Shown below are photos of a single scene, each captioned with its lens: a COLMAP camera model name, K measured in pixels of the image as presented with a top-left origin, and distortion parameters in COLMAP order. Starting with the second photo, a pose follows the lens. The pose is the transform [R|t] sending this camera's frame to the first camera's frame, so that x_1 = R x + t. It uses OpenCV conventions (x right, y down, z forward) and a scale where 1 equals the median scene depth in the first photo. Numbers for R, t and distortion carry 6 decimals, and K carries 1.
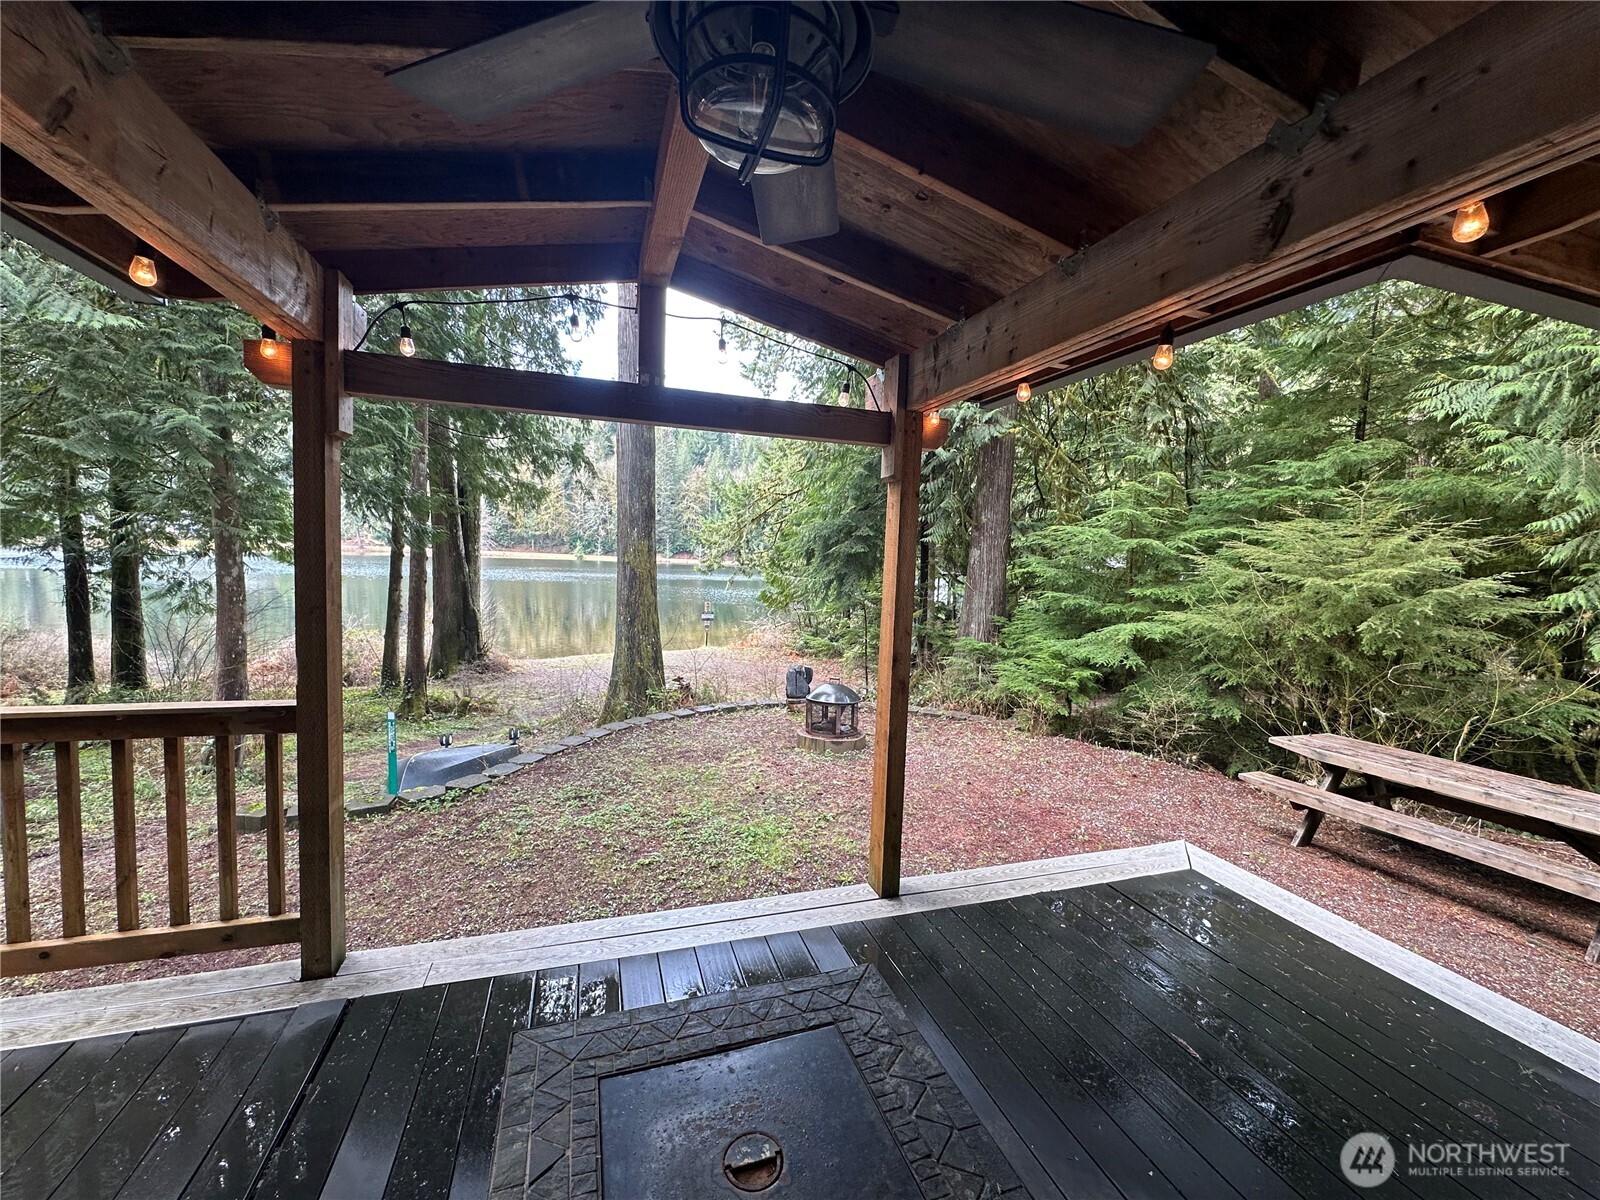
lens RADIAL K [[638.5, 0, 797.5], [0, 638.5, 598.1], [0, 0, 1]] dist [-0.005854, 0.001209]
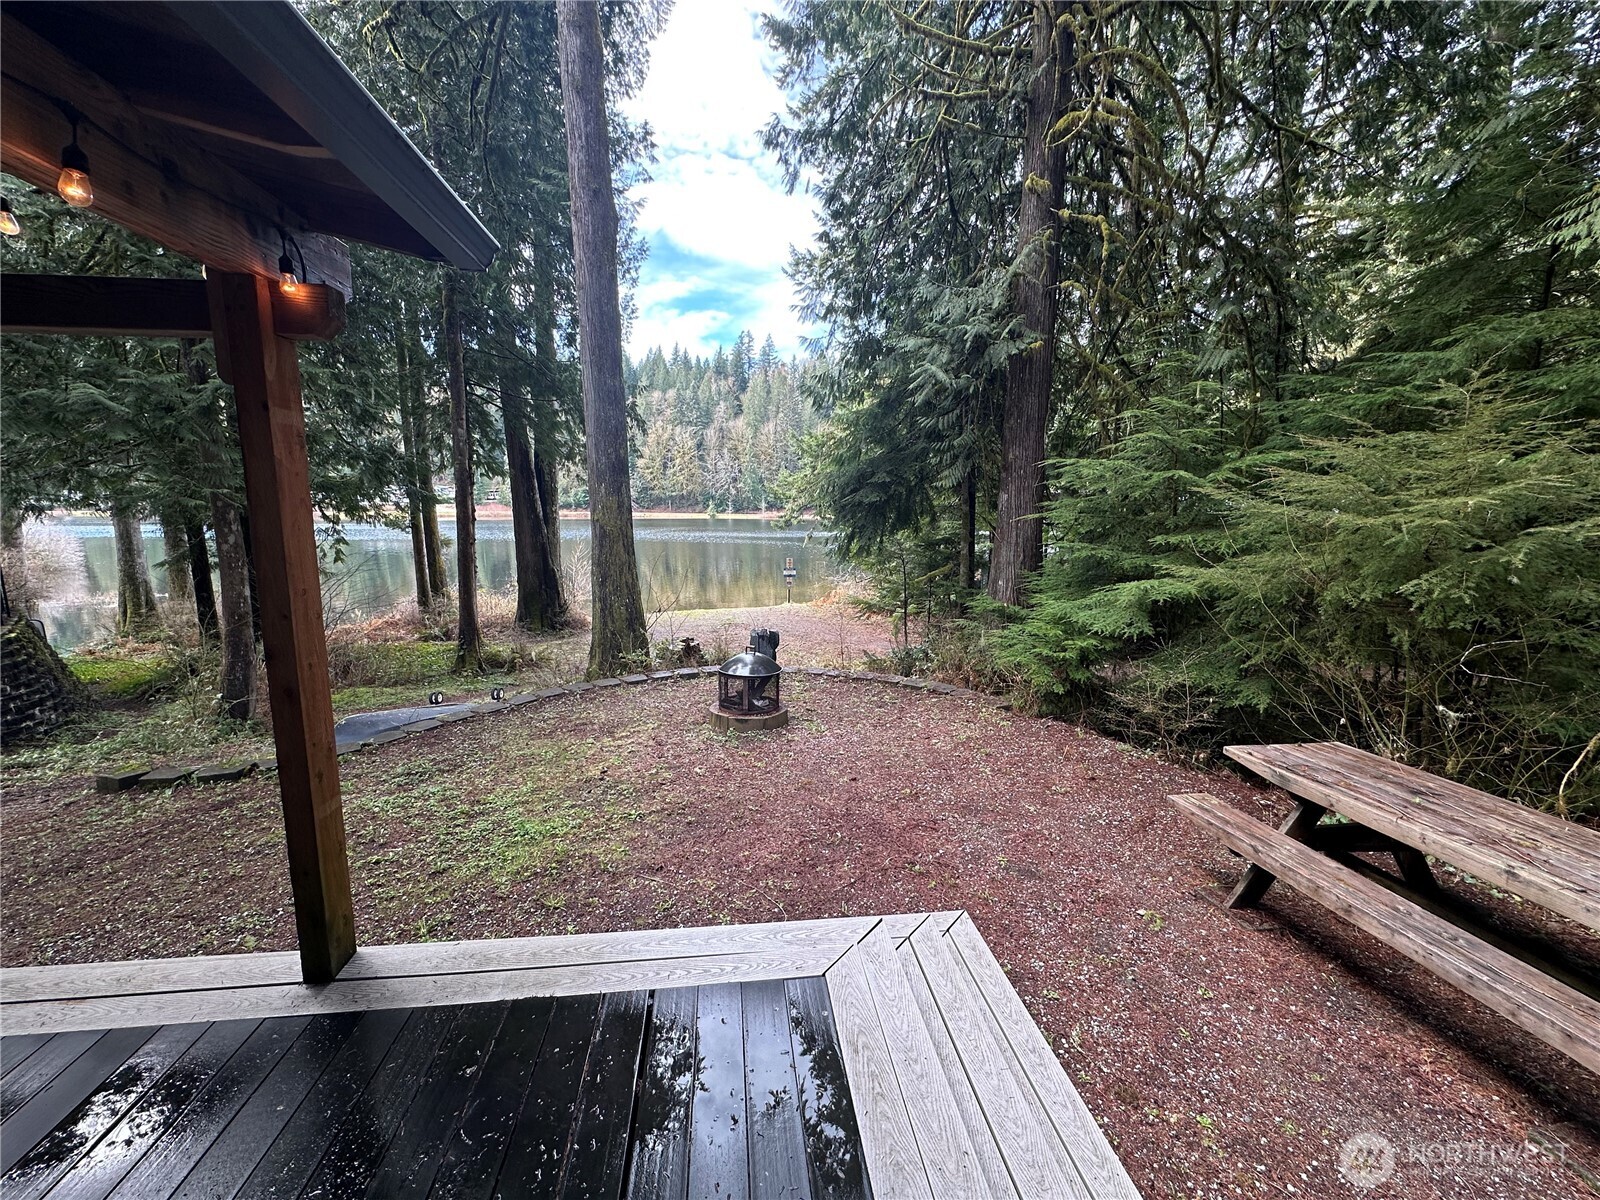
lens RADIAL K [[638.5, 0, 799.0], [0, 638.5, 598.4], [0, 0, 1]] dist [-0.005854, 0.001209]
pose [[0.978645, -0.002501, -0.205544, 0.254958], [0.017162, 0.997429, 0.069574, -0.000245], [0.204842, -0.071615, 0.976172, 0.137825]]
